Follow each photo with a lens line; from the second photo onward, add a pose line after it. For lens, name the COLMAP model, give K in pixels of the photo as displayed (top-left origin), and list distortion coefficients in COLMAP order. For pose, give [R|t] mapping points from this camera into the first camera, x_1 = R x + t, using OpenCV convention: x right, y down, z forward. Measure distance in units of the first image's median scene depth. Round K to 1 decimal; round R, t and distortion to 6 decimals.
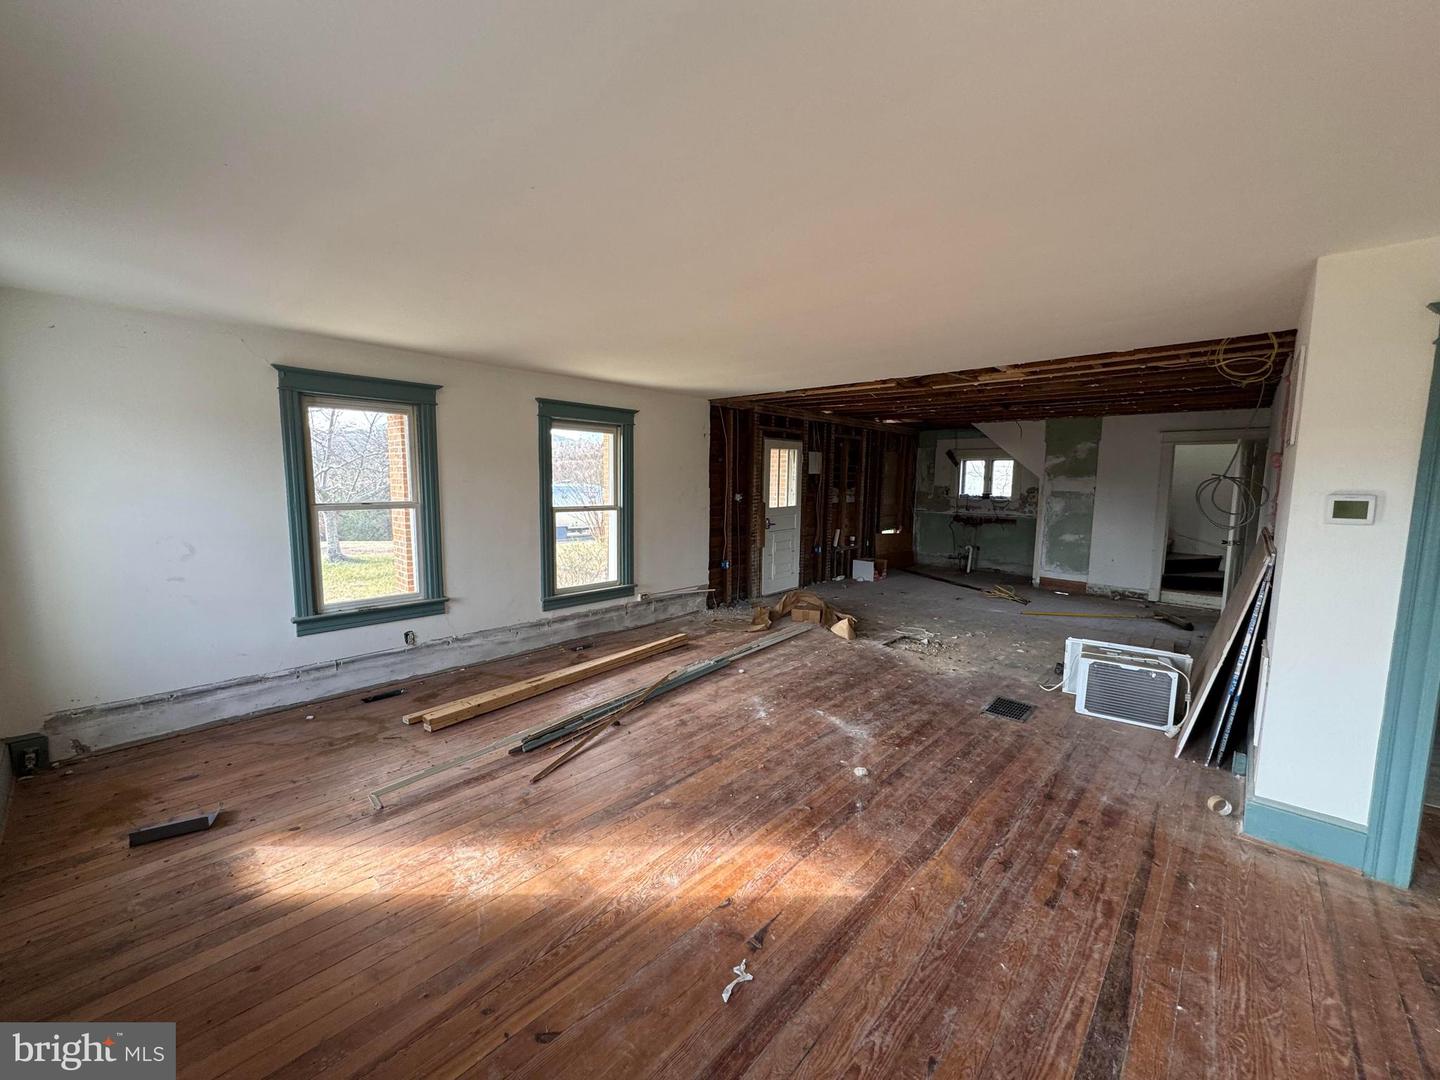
lens RADIAL K [[569.9, 0, 718.8], [0, 569.9, 536.8], [0, 0, 1]] dist [-0.005011, 0.000551]
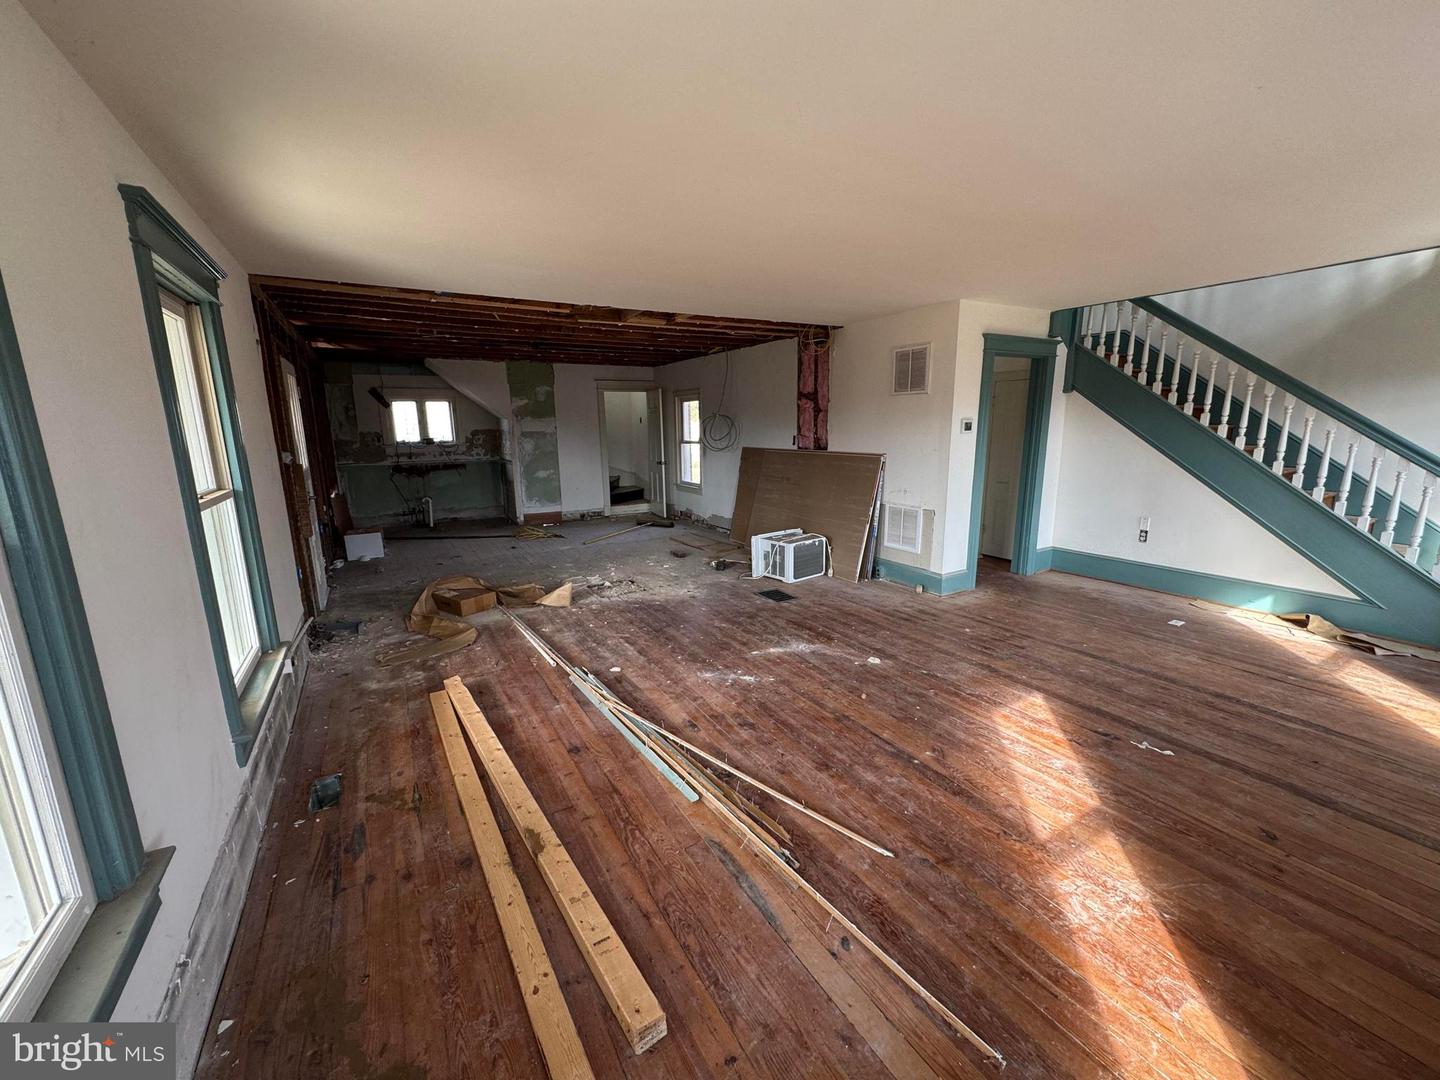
lens RADIAL K [[569.9, 0, 722.4], [0, 569.9, 537.8], [0, 0, 1]] dist [-0.005011, 0.000551]
pose [[0.287266, -0.206156, 0.935403, -0.607485], [0.115743, 0.976879, 0.179752, -0.063724], [-0.950832, 0.056630, 0.304485, 0.608989]]
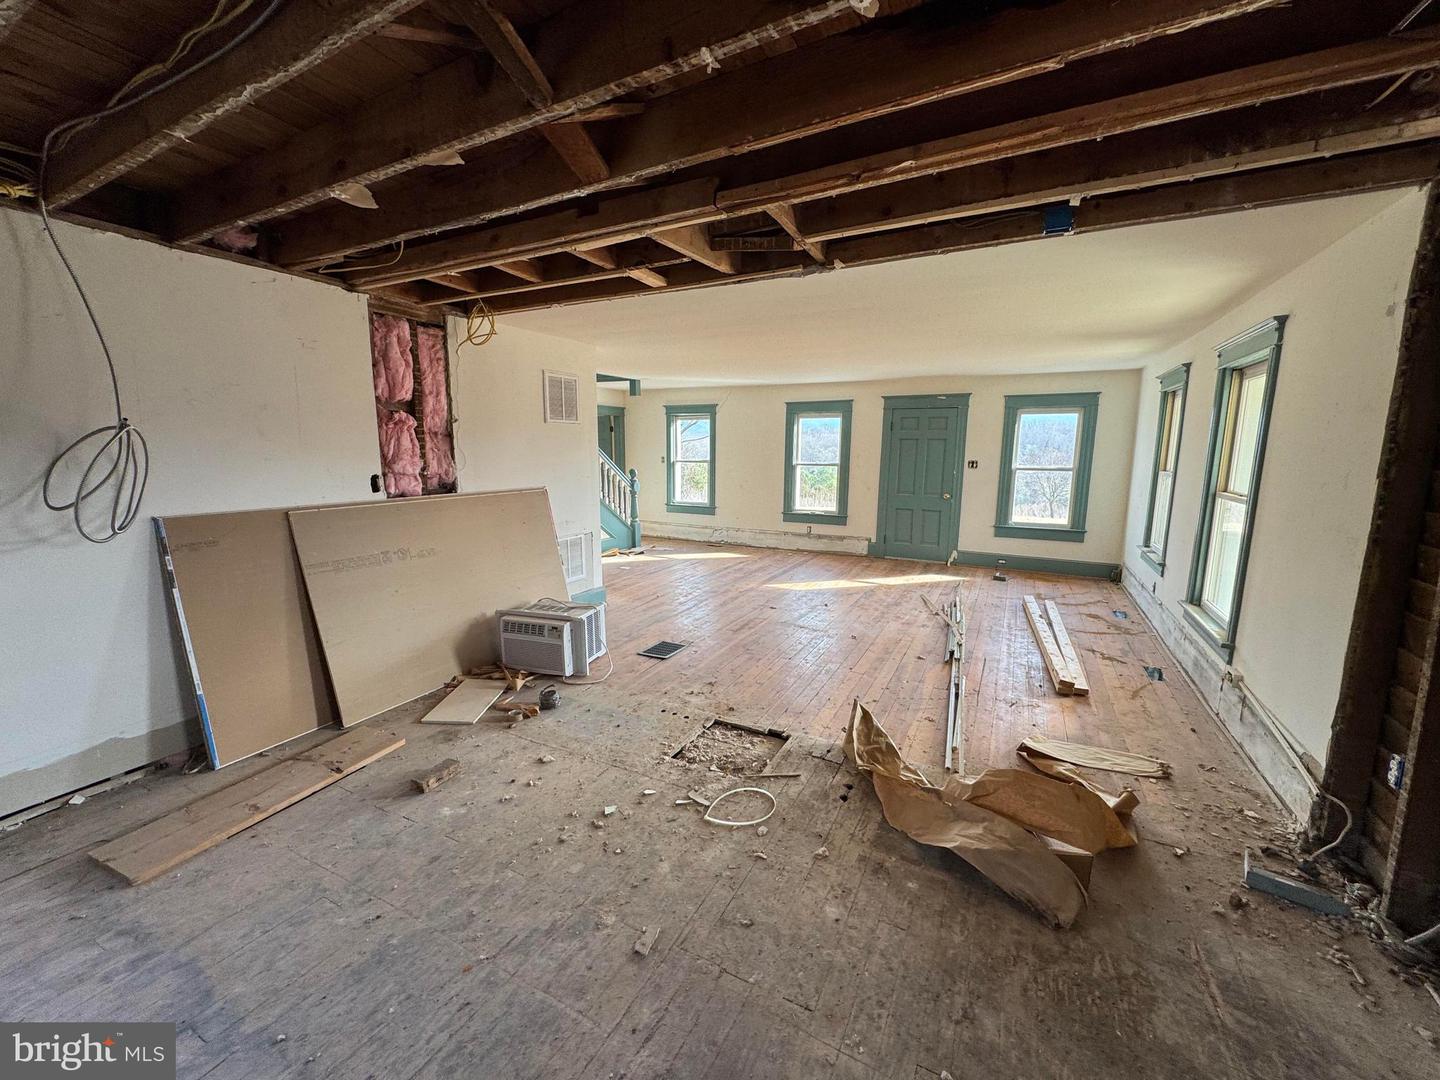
lens RADIAL K [[569.9, 0, 721.9], [0, 569.9, 545.9], [0, 0, 1]] dist [-0.005011, 0.000551]
pose [[-0.966523, 0.027675, -0.255083, 0.578164], [-0.041248, 0.964477, 0.260928, -0.164115], [0.253243, 0.262714, -0.931047, 1.719553]]
